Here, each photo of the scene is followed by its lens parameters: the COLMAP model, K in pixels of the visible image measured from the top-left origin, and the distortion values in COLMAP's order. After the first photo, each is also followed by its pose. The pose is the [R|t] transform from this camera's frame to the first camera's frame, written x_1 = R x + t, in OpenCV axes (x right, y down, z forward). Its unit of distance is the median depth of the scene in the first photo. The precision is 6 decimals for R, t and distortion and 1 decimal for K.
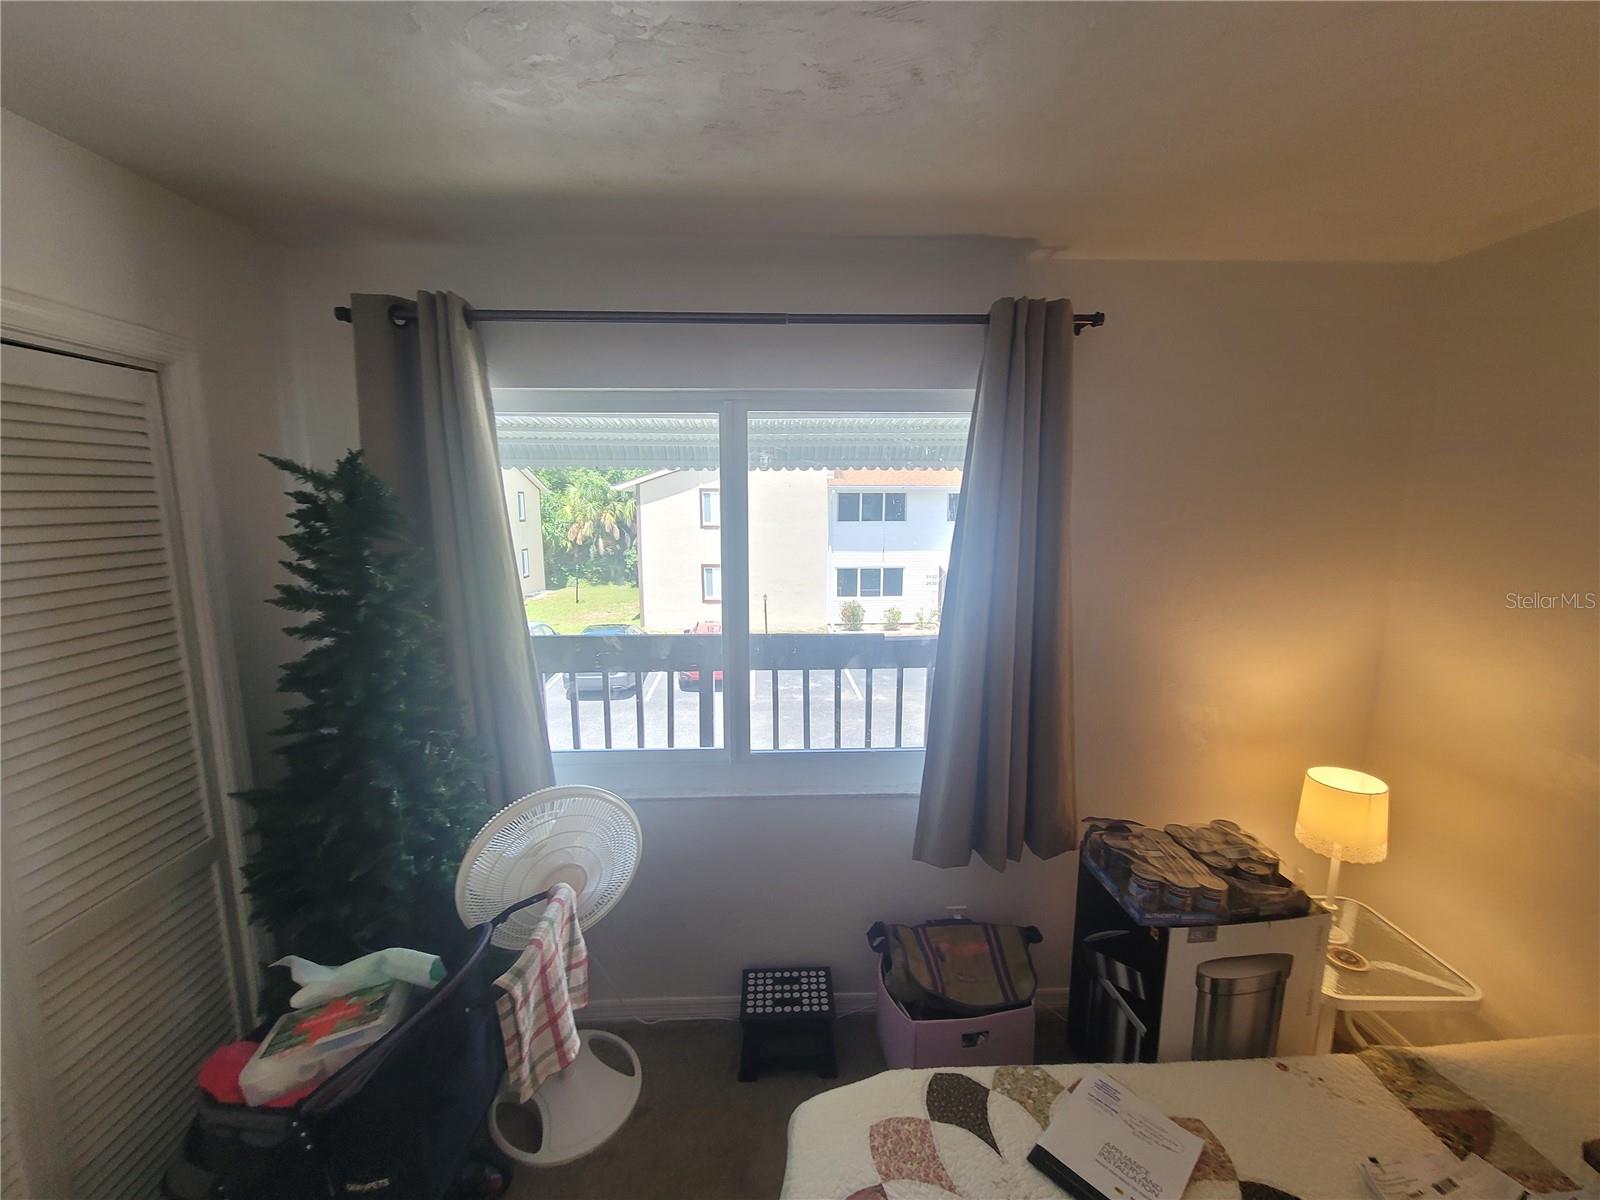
lens RADIAL K [[660.2, 0, 796.5], [0, 660.2, 602.2], [0, 0, 1]] dist [0.000658, -0.000028]
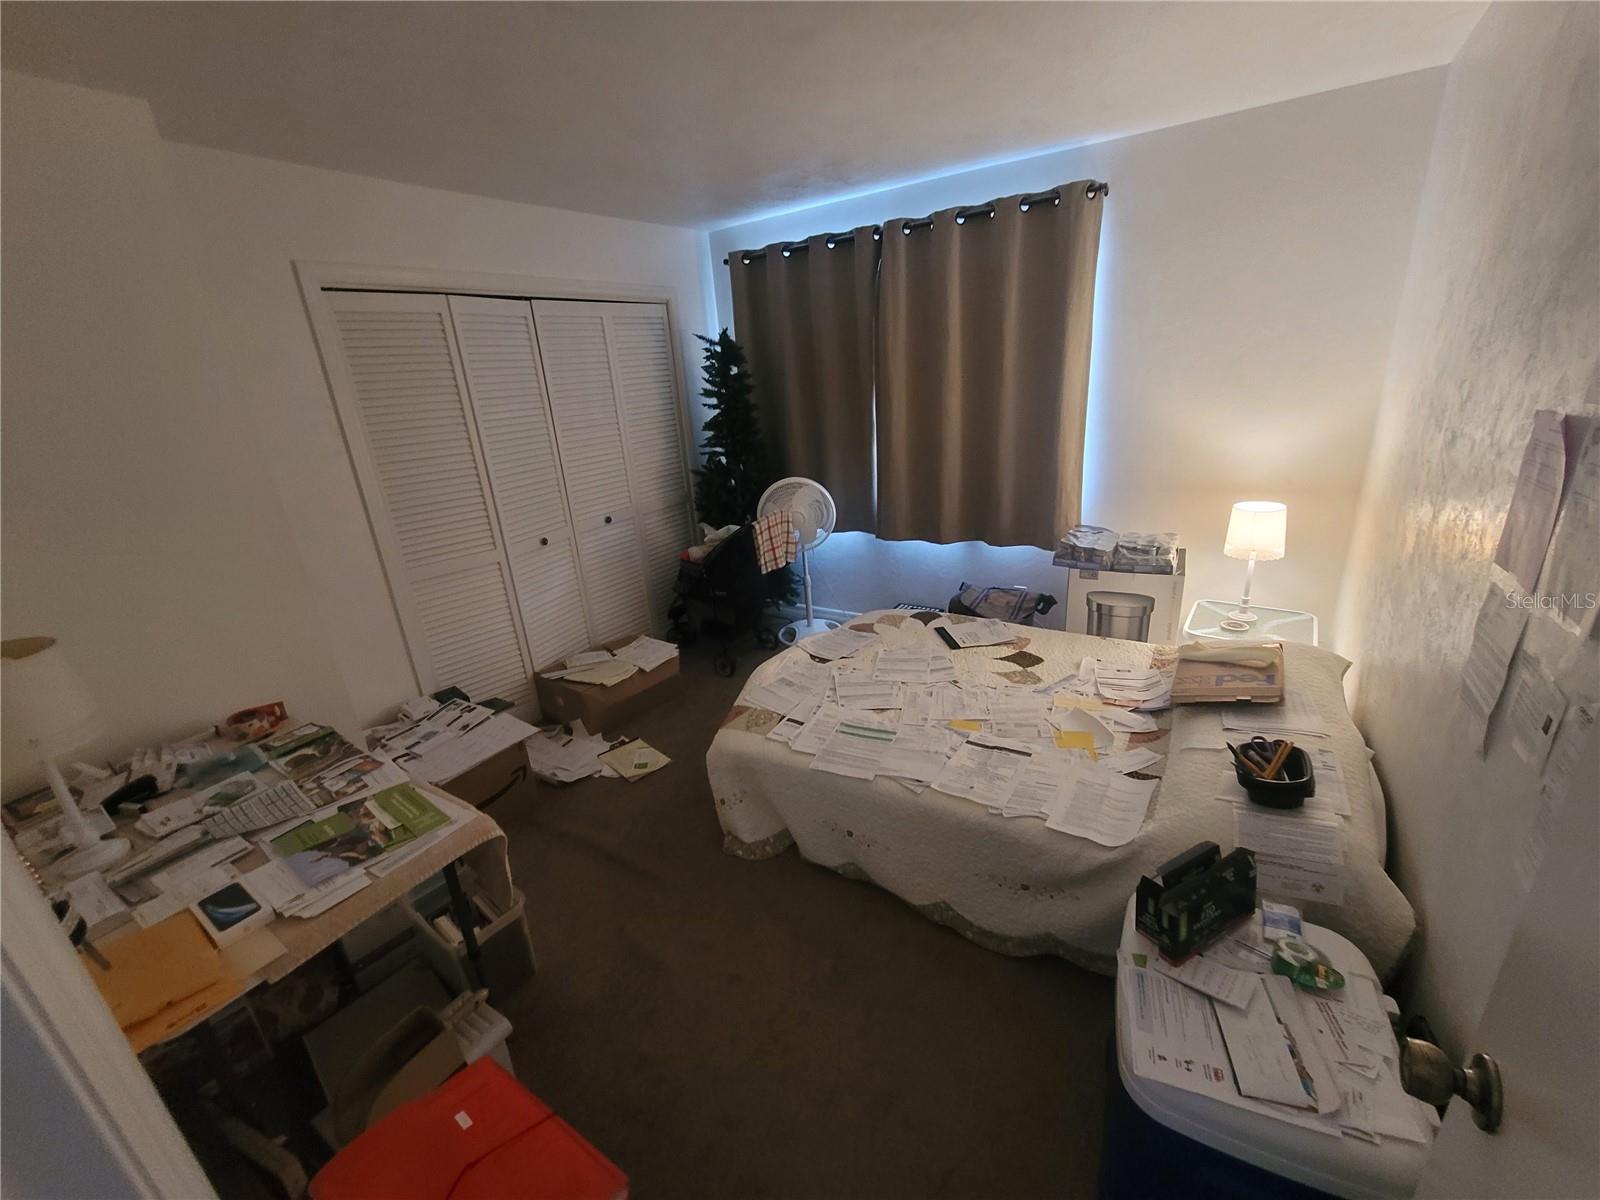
lens RADIAL K [[649.8, 0, 800.0], [0, 649.8, 600.0], [0, 0, 1]] dist [-0.001035, -0.000133]
pose [[0.813328, 0.141486, -0.564340, 1.054035], [-0.020212, 0.976266, 0.215631, 0.226367], [0.581455, -0.163972, 0.796884, -0.914909]]
